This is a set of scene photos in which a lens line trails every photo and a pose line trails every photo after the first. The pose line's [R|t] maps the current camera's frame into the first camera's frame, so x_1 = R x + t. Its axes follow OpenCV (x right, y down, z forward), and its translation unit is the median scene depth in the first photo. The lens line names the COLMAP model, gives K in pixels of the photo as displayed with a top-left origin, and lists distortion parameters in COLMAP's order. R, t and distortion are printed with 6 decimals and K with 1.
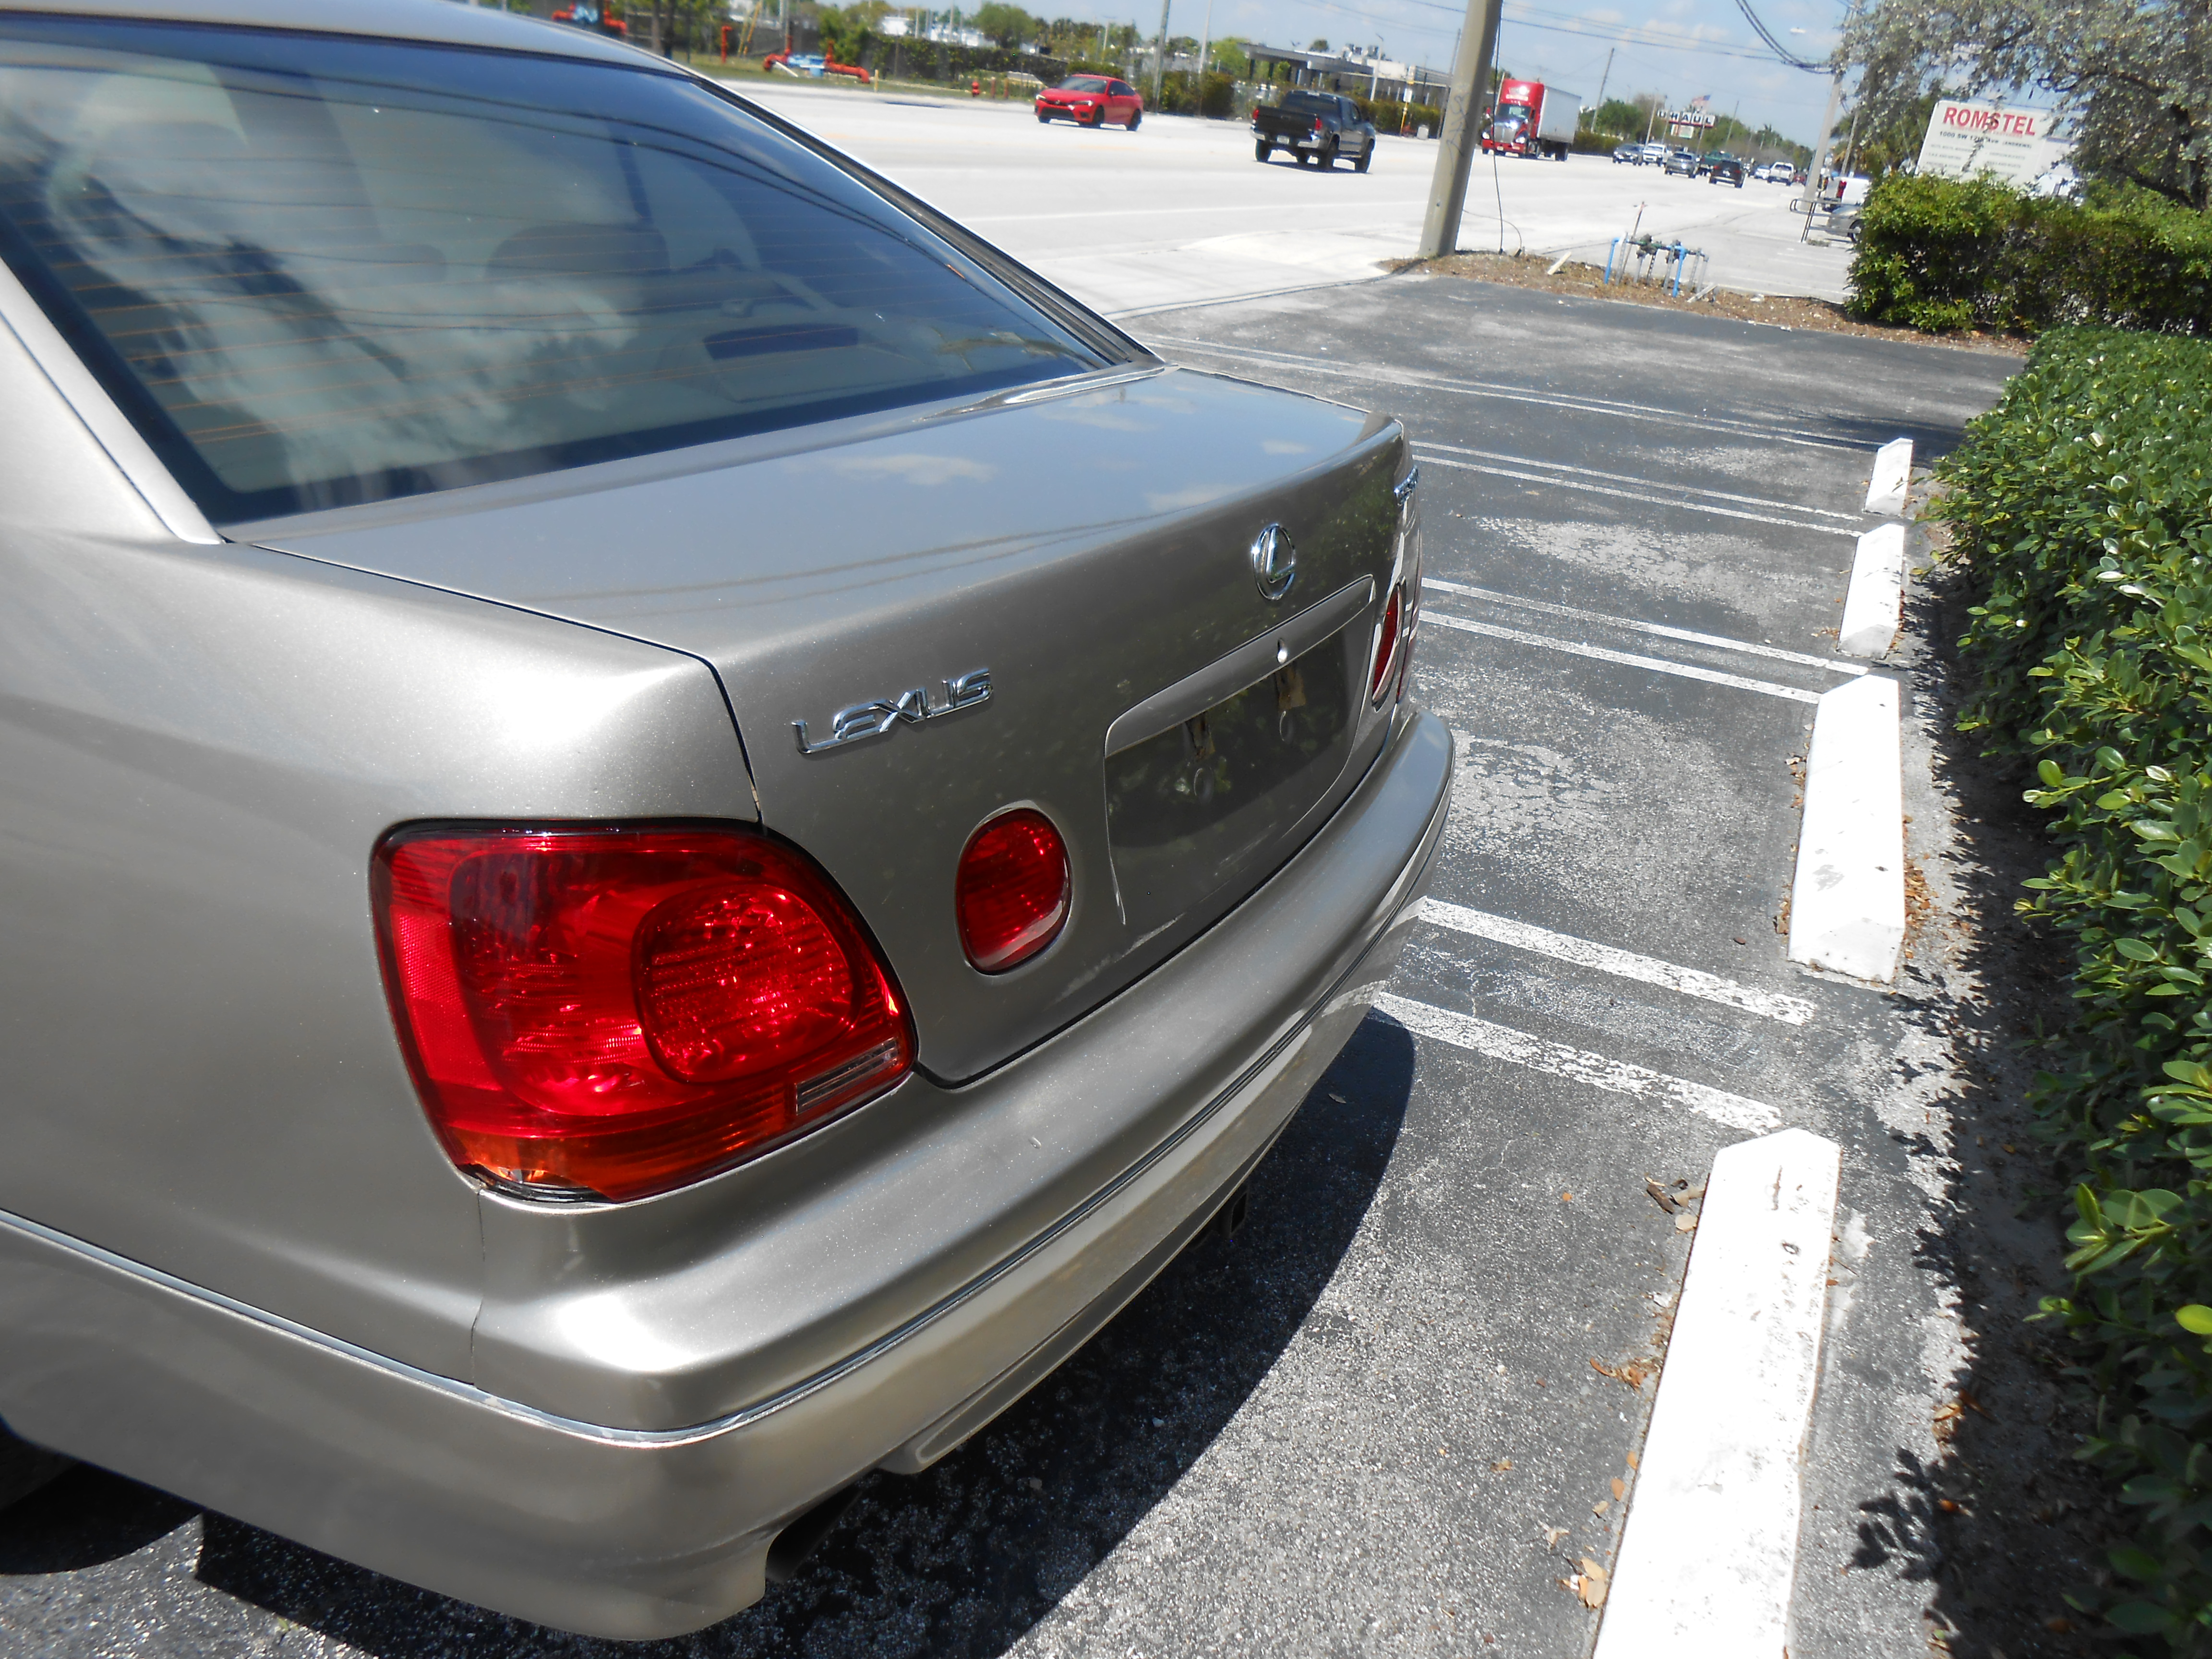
lens RADIAL K [[1688.2, 0, 1097.5], [0, 1688.2, 822.5], [0, 0, 1]] dist [-0.029165, 0.017978]
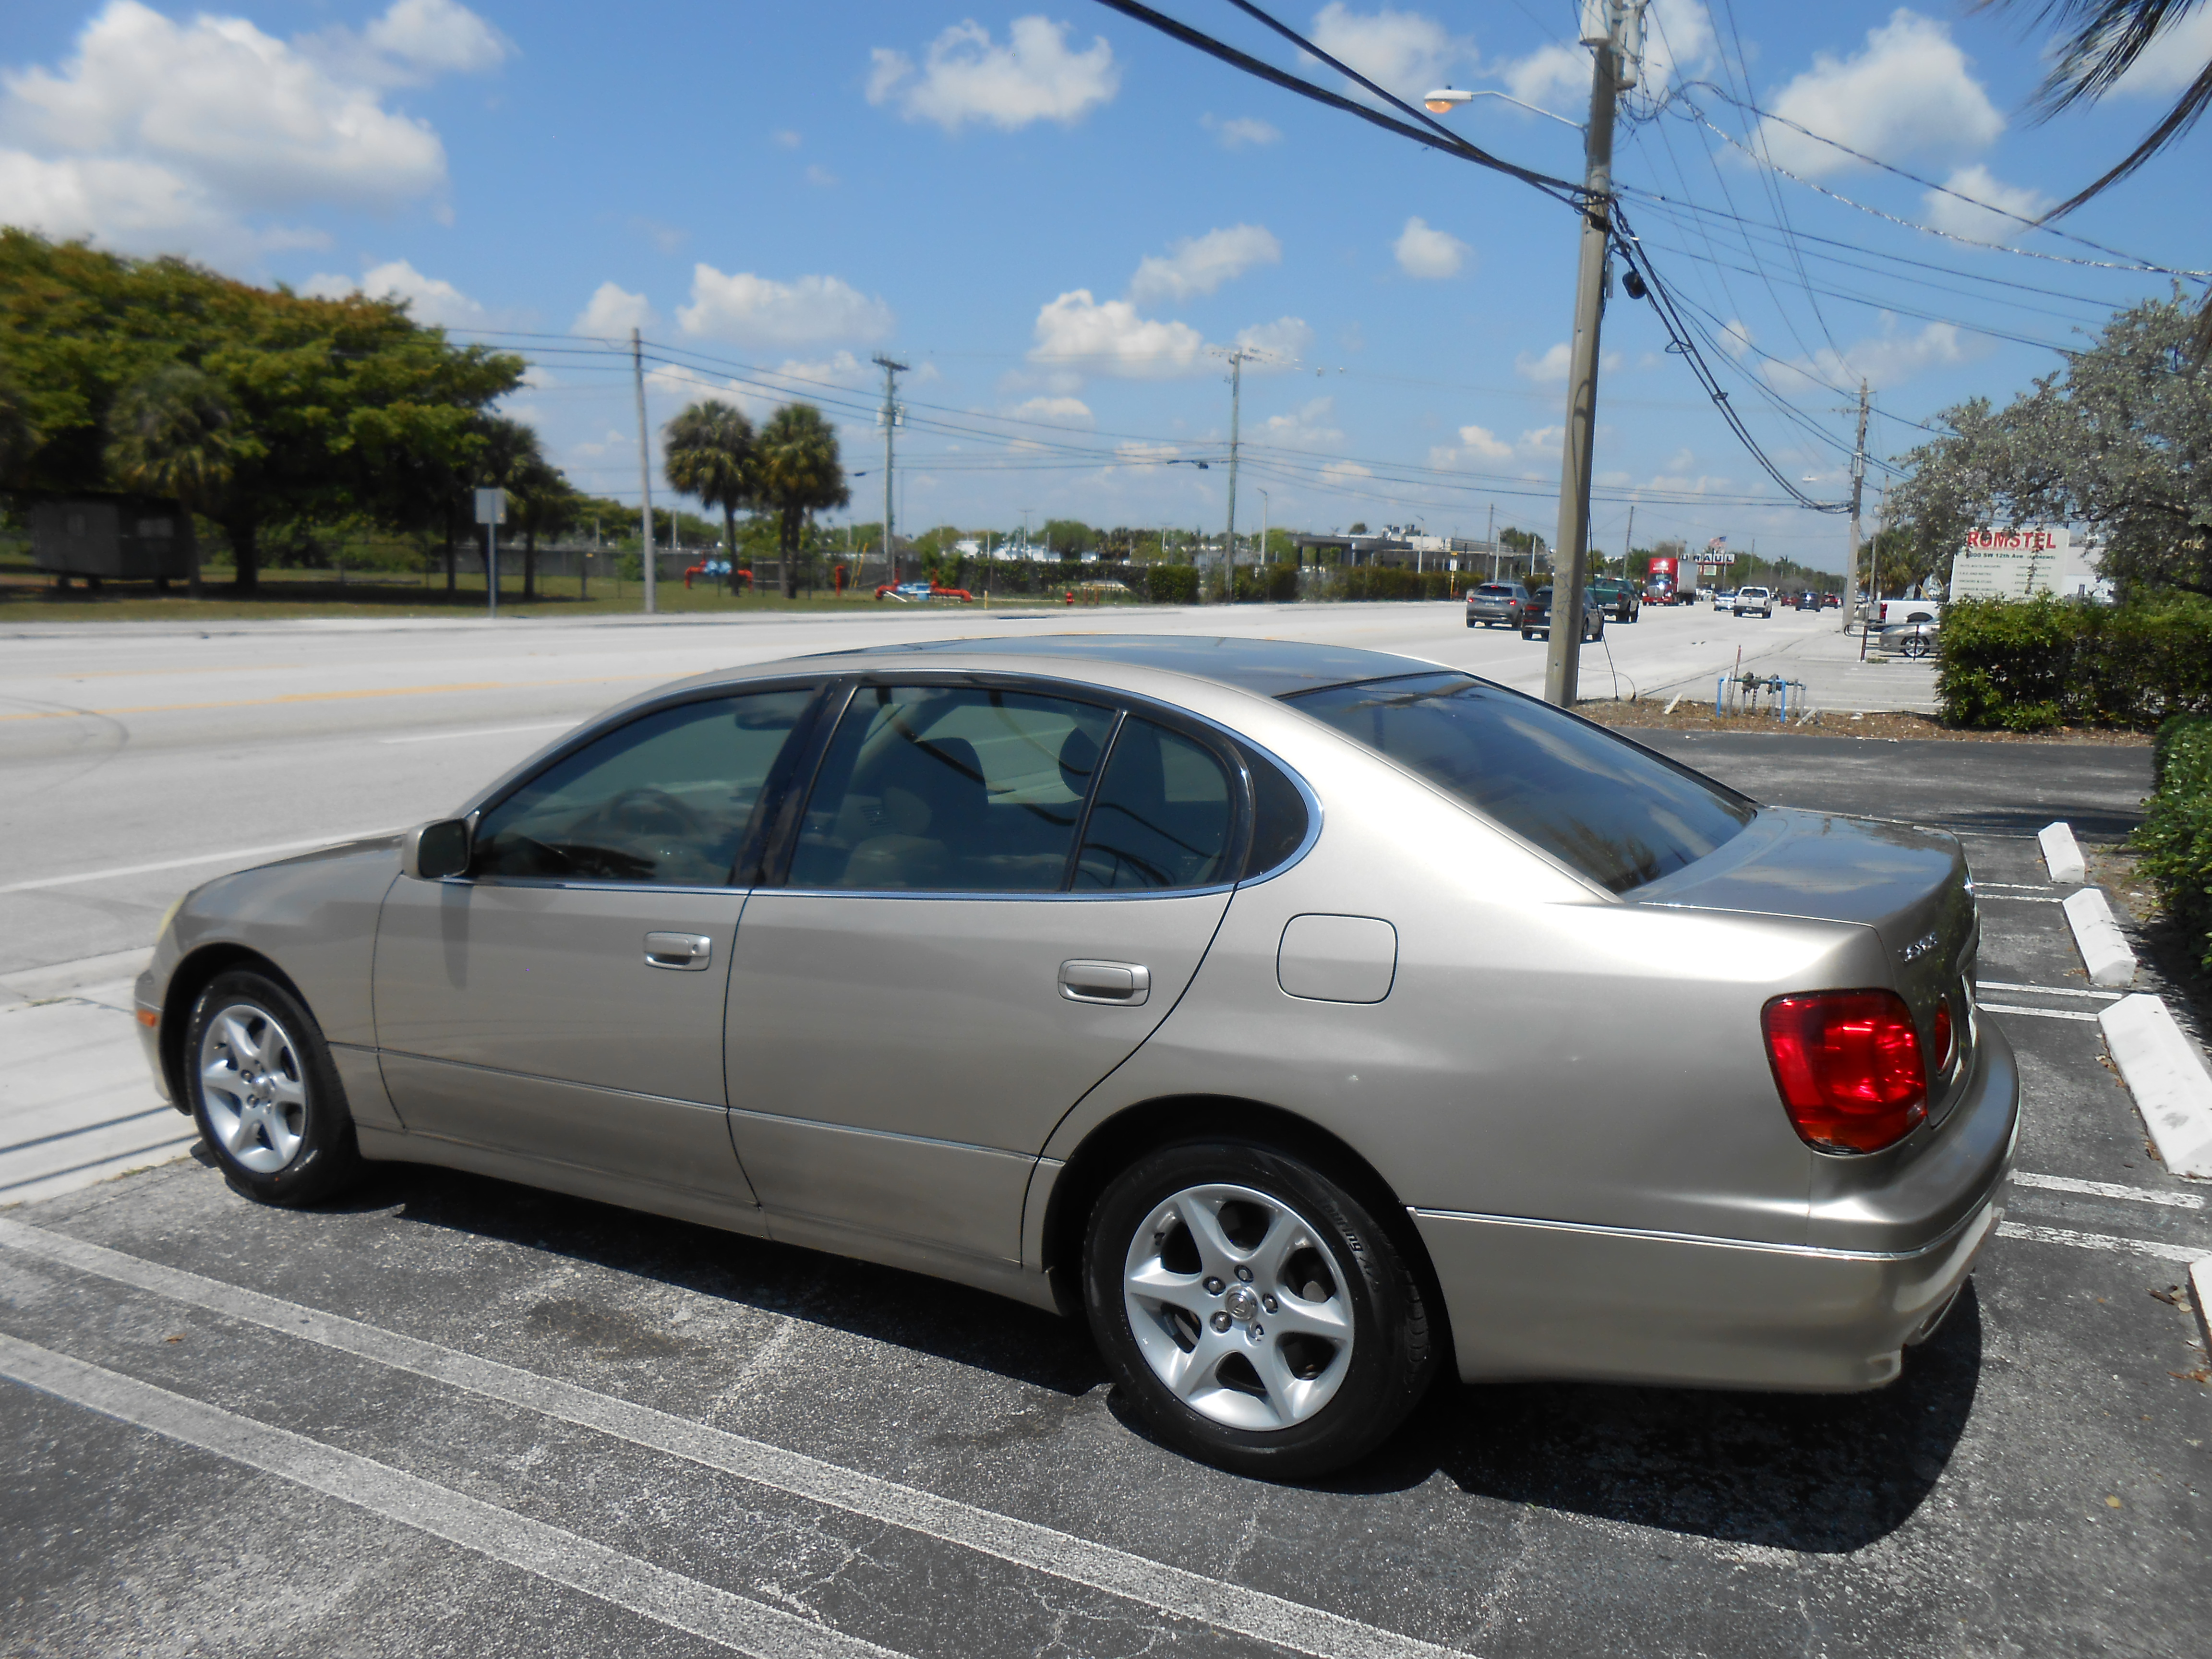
lens RADIAL K [[1688.2, 0, 1114.3], [0, 1688.2, 831.3], [0, 0, 1]] dist [-0.029165, 0.017978]
pose [[0.995602, -0.087361, -0.033838, -0.071945], [0.075329, 0.961225, -0.265277, 0.020008], [0.055700, 0.261561, 0.963578, -0.086451]]
